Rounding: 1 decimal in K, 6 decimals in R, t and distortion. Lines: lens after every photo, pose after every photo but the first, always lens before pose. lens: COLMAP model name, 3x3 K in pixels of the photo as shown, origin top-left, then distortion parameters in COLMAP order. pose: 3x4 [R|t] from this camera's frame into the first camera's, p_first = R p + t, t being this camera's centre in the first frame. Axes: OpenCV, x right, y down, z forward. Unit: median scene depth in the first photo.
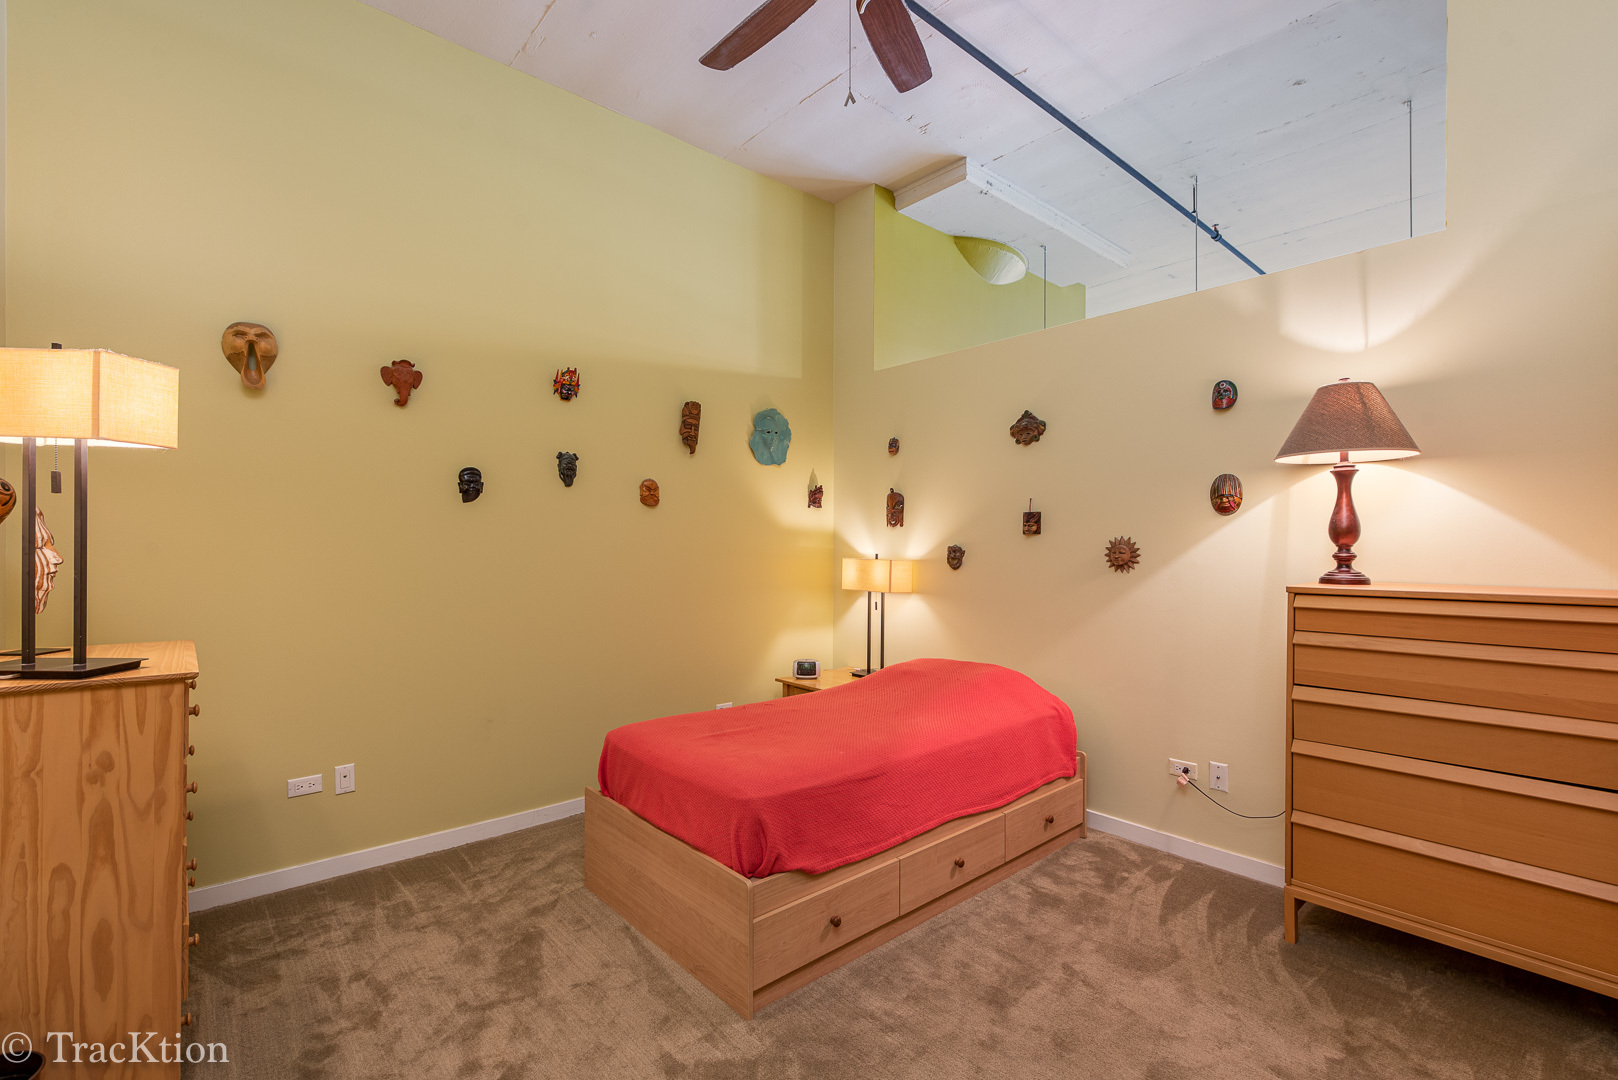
lens RADIAL K [[720.1, 0, 804.1], [0, 720.1, 545.5], [0, 0, 1]] dist [-0.001782, 0.000012]
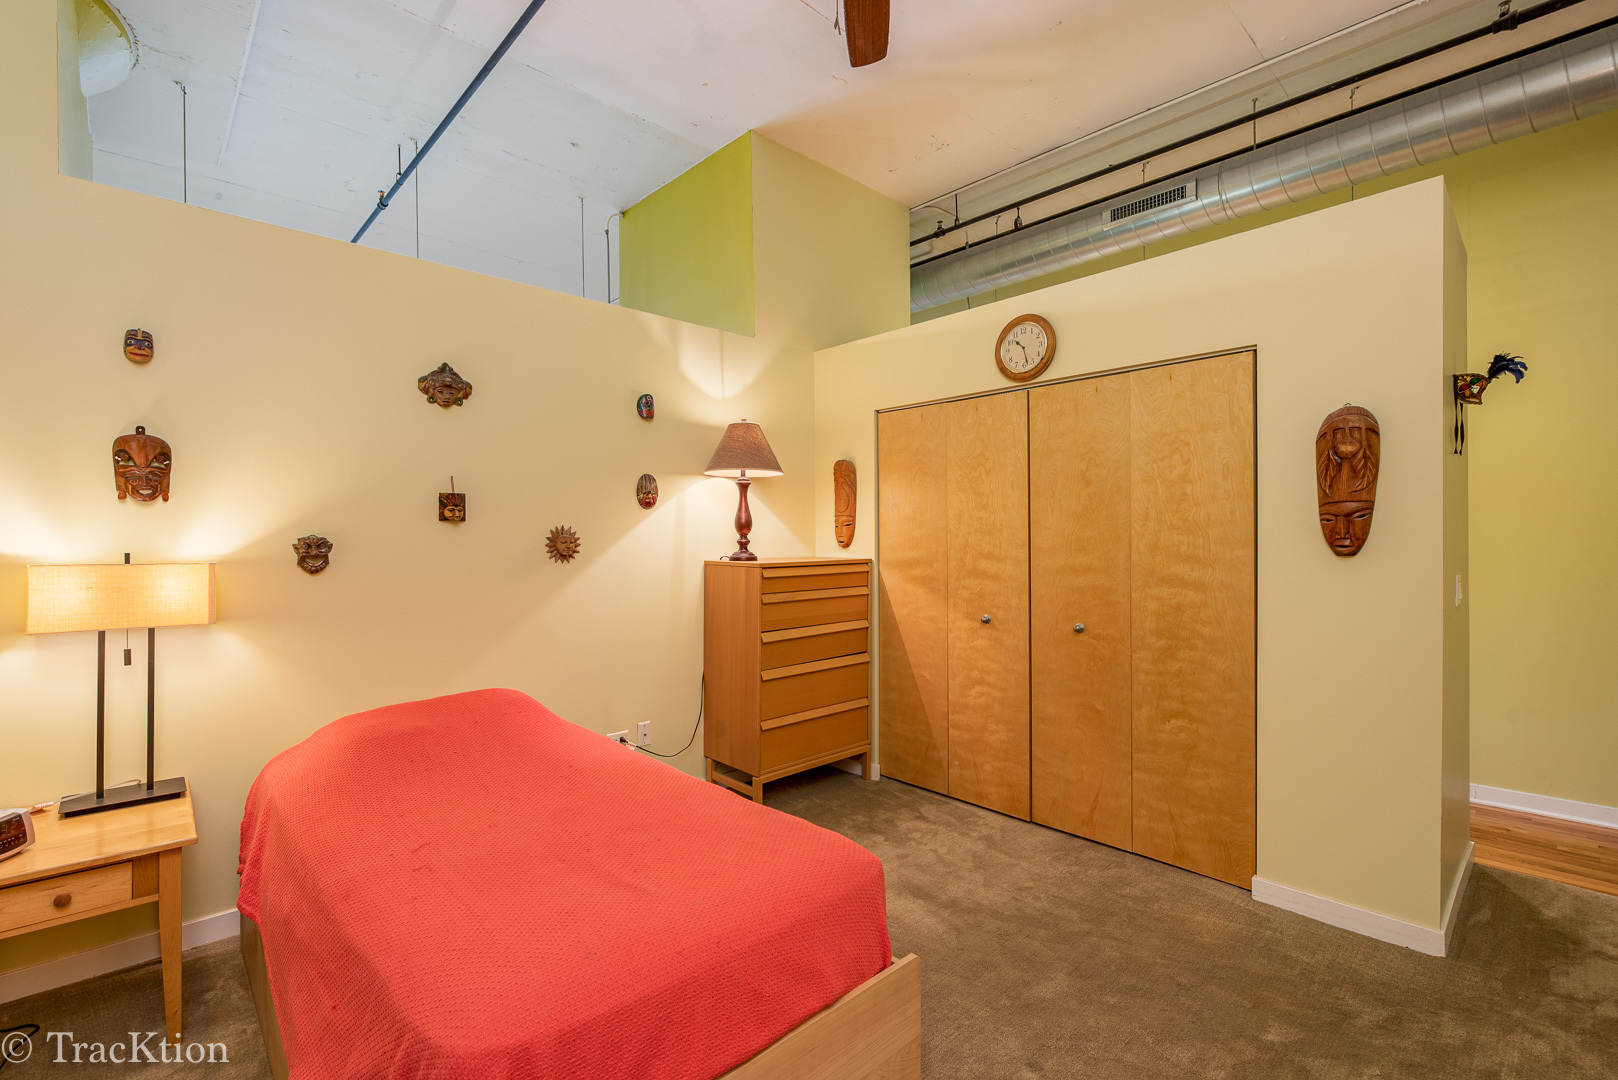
lens RADIAL K [[720.1, 0, 804.3], [0, 720.1, 531.2], [0, 0, 1]] dist [-0.001782, 0.000012]
pose [[-0.034315, 0.003095, 0.999406, -0.662243], [0.003253, 0.999990, -0.002986, -0.001452], [-0.999406, 0.003149, -0.034324, 0.868647]]
